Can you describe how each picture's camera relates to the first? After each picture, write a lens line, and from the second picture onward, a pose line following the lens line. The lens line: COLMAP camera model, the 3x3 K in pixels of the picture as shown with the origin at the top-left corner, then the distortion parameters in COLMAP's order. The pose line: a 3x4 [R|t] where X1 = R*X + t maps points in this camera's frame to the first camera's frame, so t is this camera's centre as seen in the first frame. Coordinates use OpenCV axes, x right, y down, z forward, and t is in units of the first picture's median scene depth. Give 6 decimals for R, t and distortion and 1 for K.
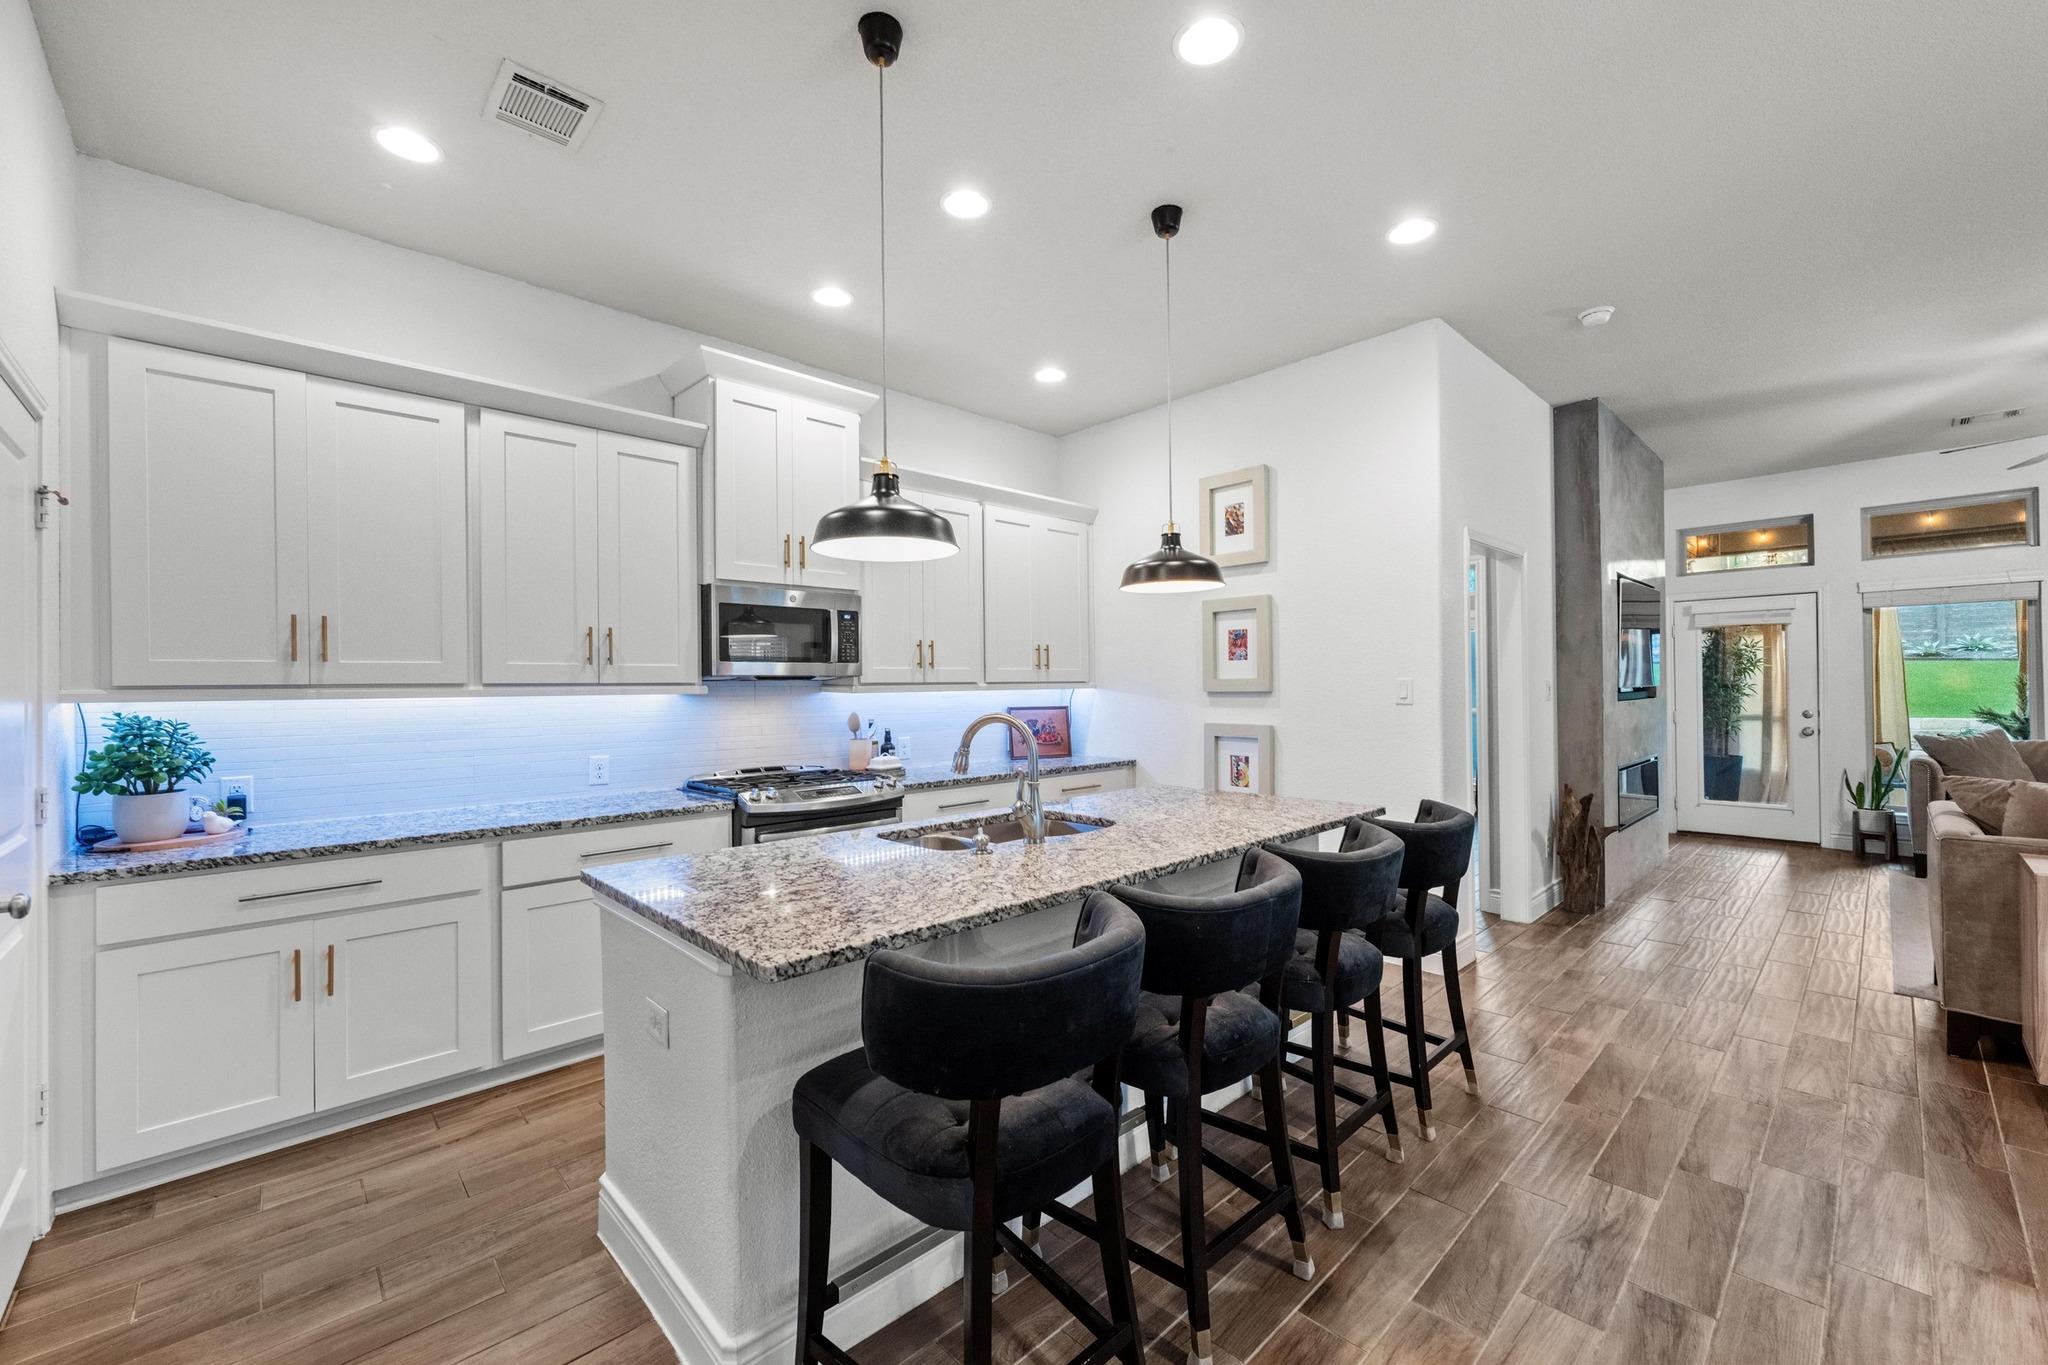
lens RADIAL K [[816.4, 0, 1024.0], [0, 816.4, 682.5], [0, 0, 1]] dist [-0.000844, 0.000100]
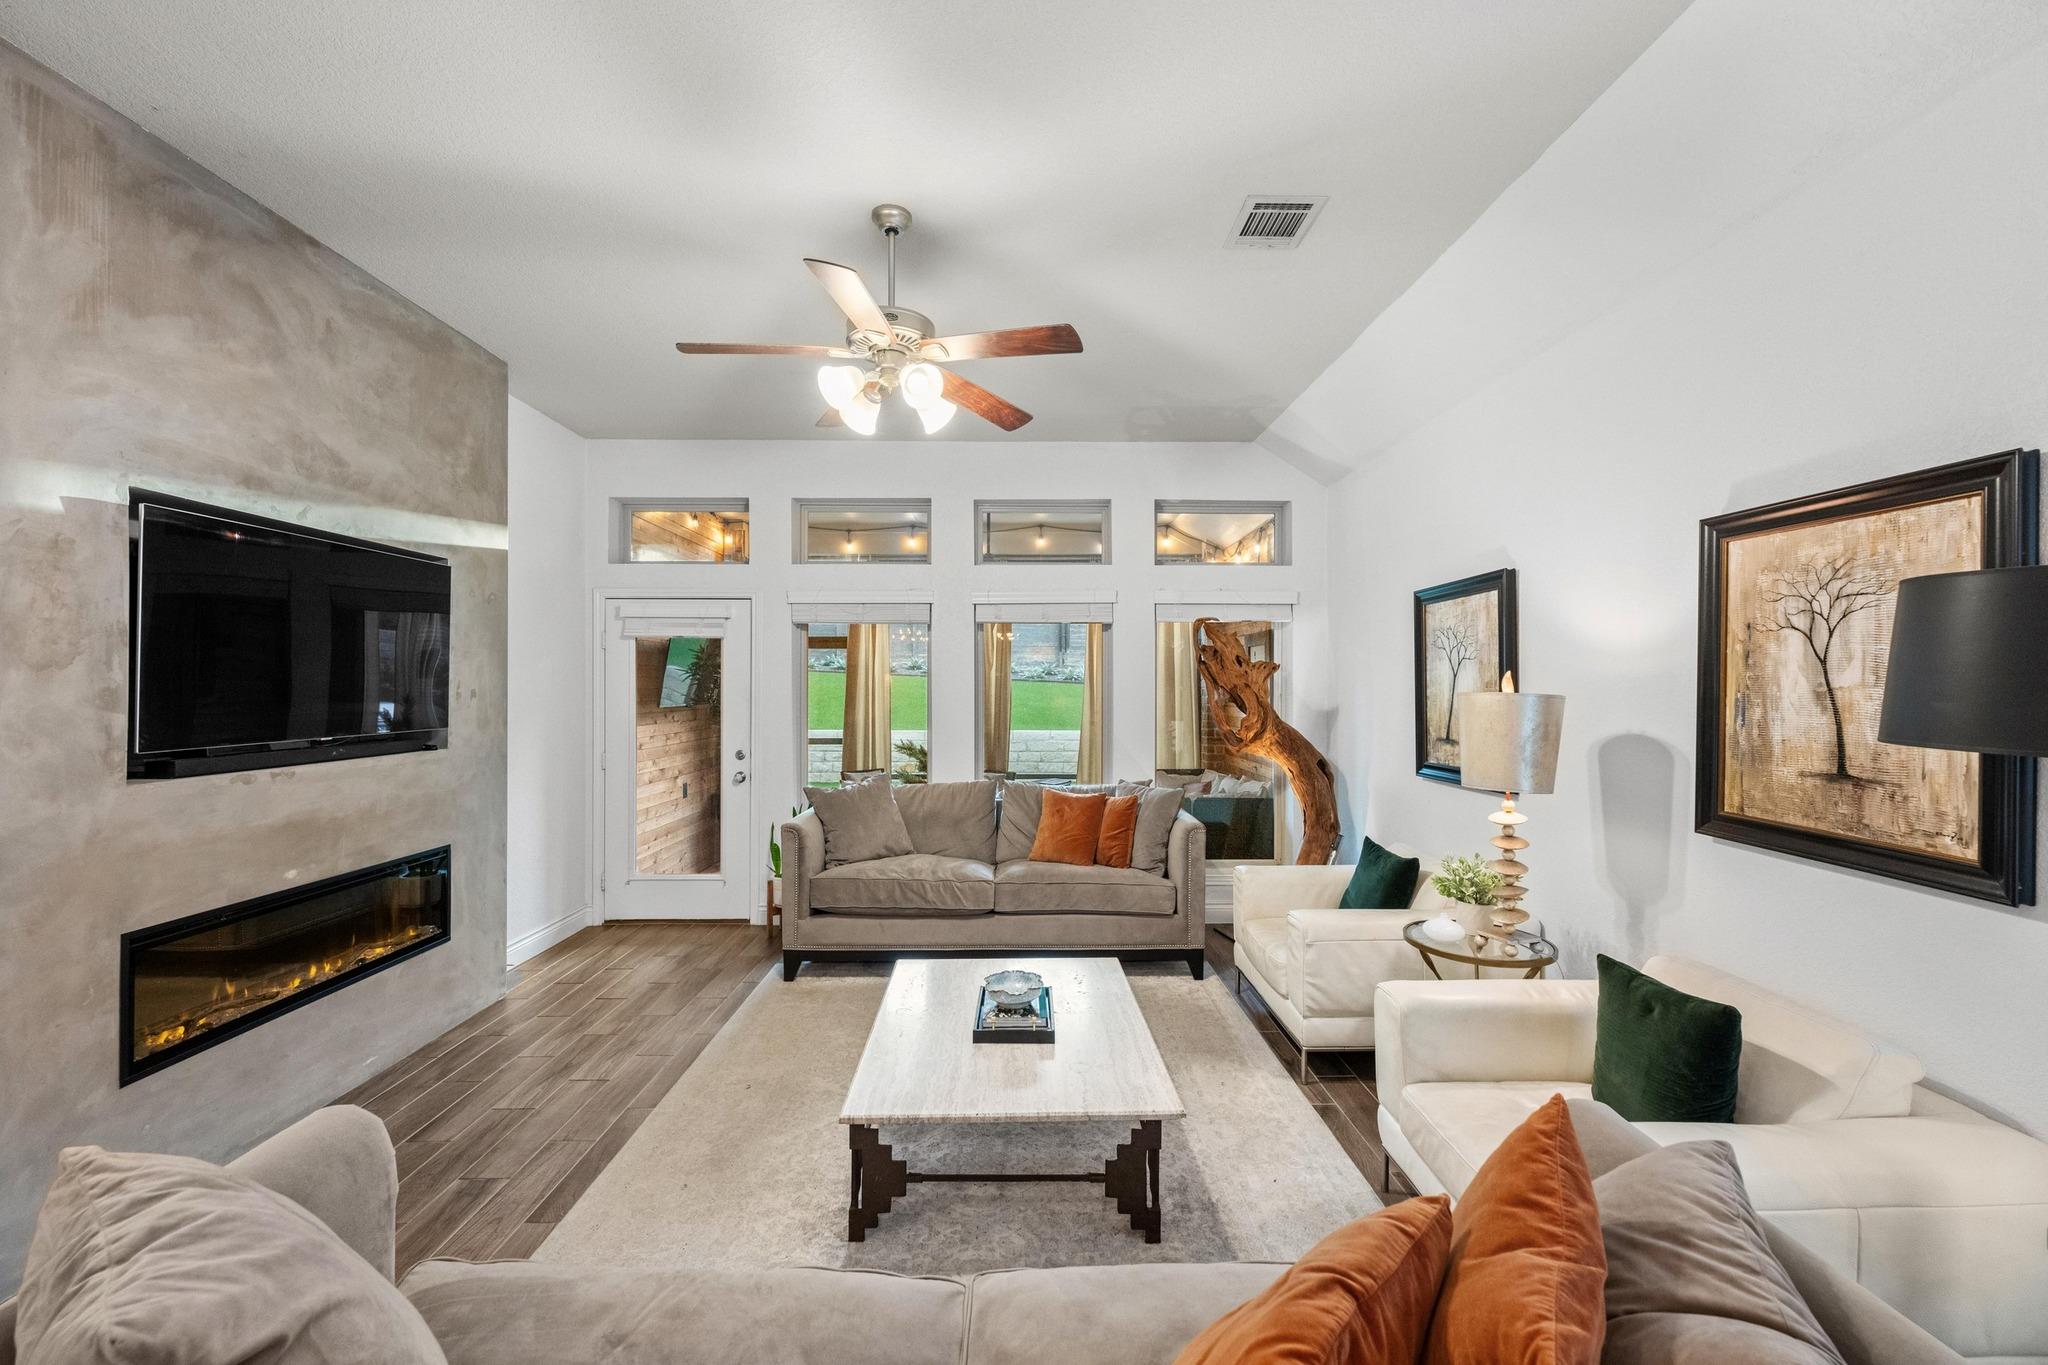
lens RADIAL K [[807.2, 0, 1024.4], [0, 807.2, 684.5], [0, 0, 1]] dist [-0.000632, -0.000055]
pose [[0.676360, 0.014295, 0.736433, 0.995441], [-0.014011, 0.999880, -0.006541, -0.046268], [-0.736438, -0.005895, 0.676479, 0.485383]]
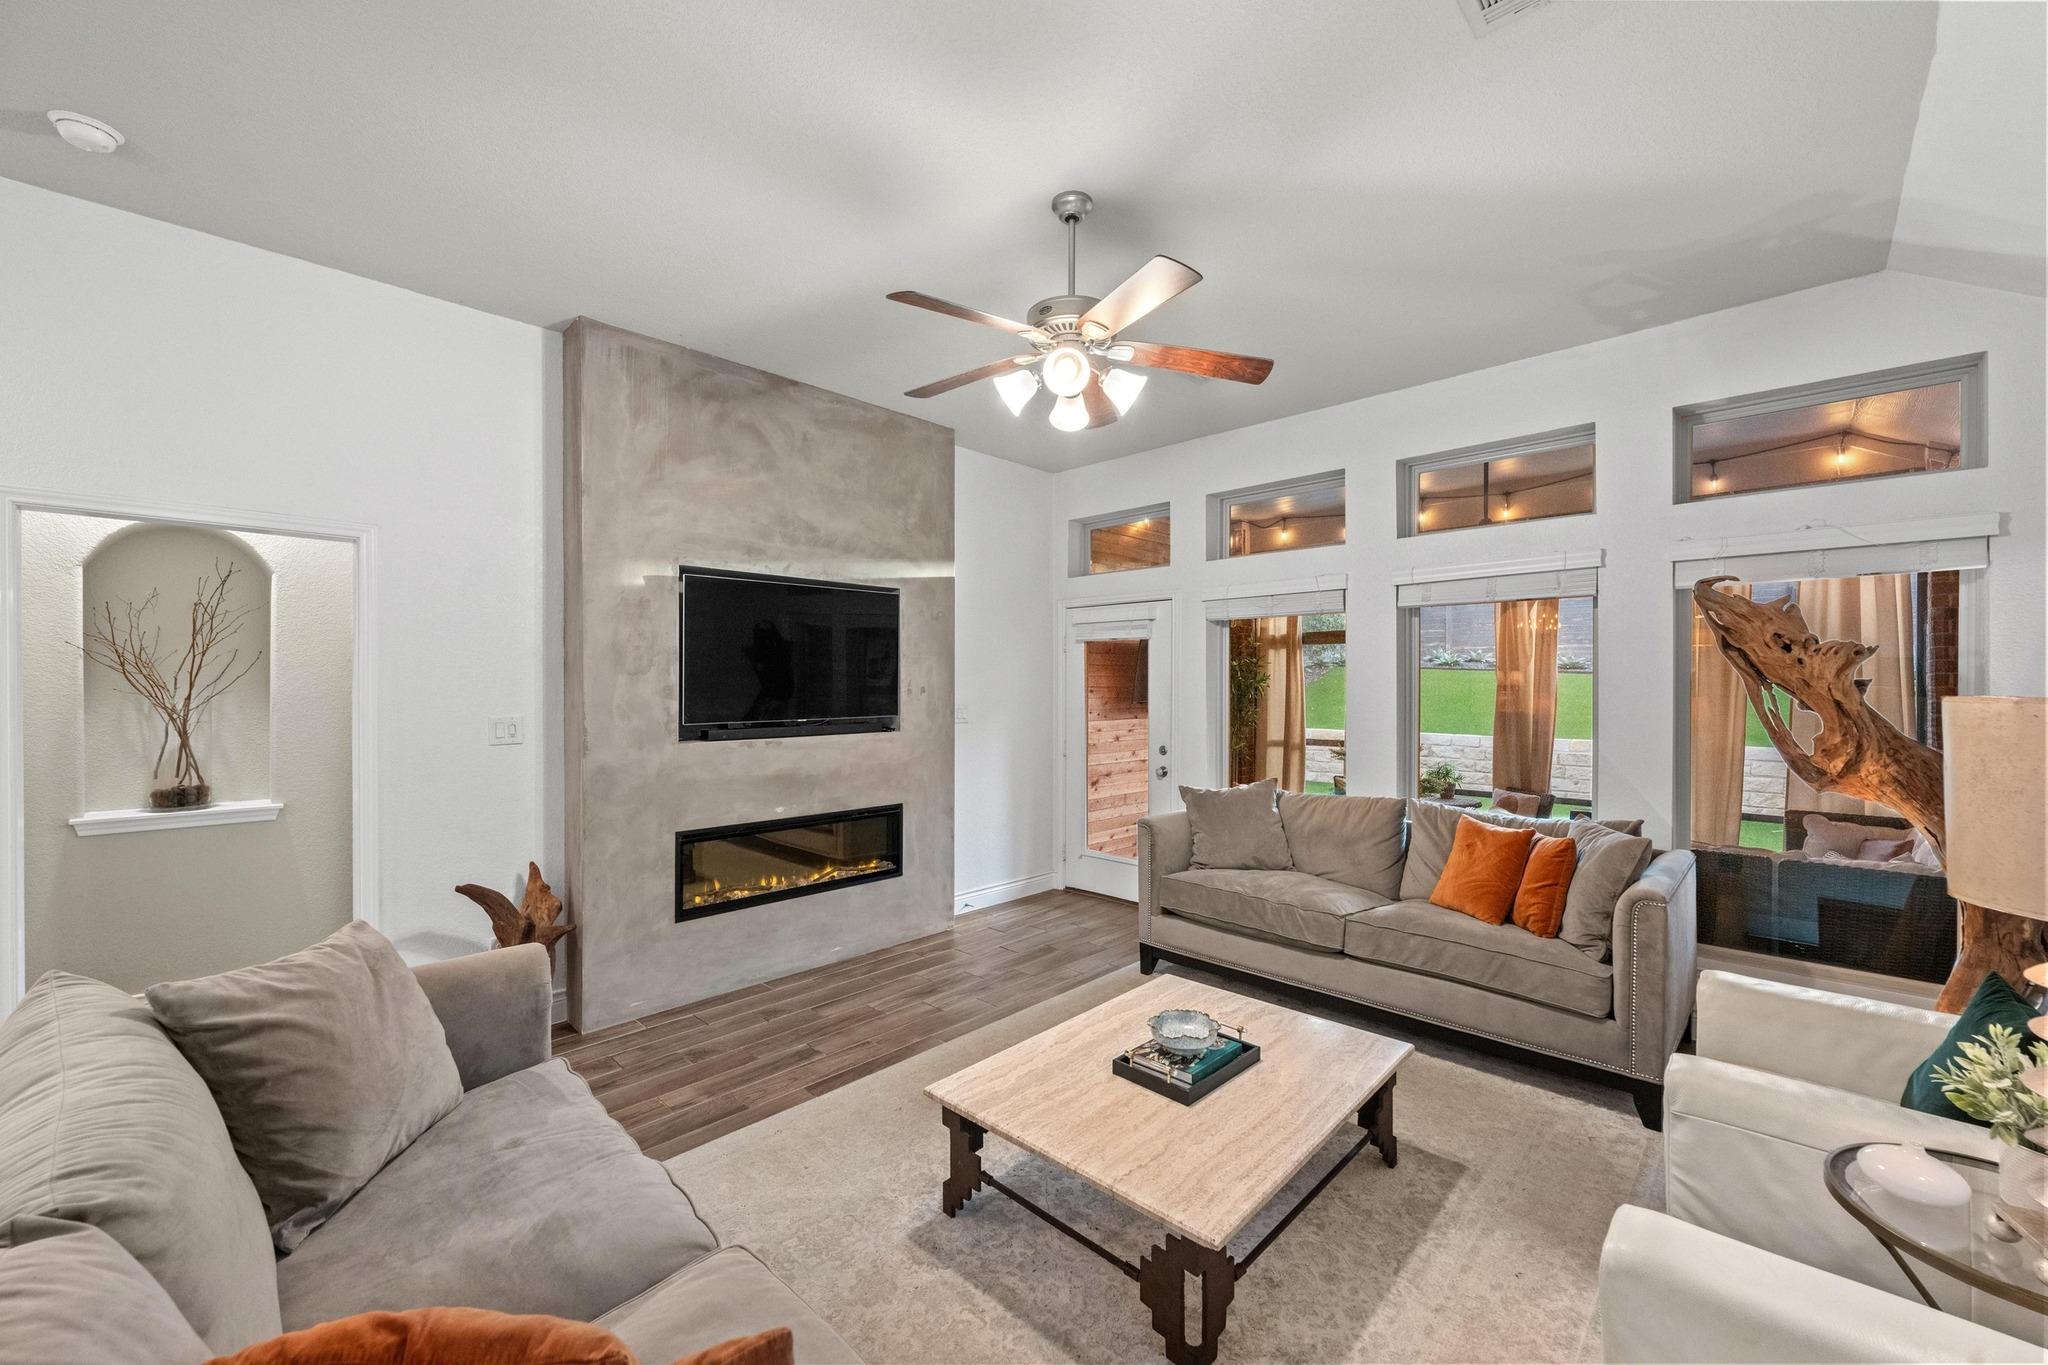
lens RADIAL K [[806.5, 0, 1028.7], [0, 806.5, 683.8], [0, 0, 1]] dist [0.000471, 0.000075]
pose [[0.998805, 0.012021, 0.047373, 1.363657], [-0.012322, 0.999906, 0.006076, -0.051663], [-0.047296, -0.006652, 0.998859, 0.361078]]
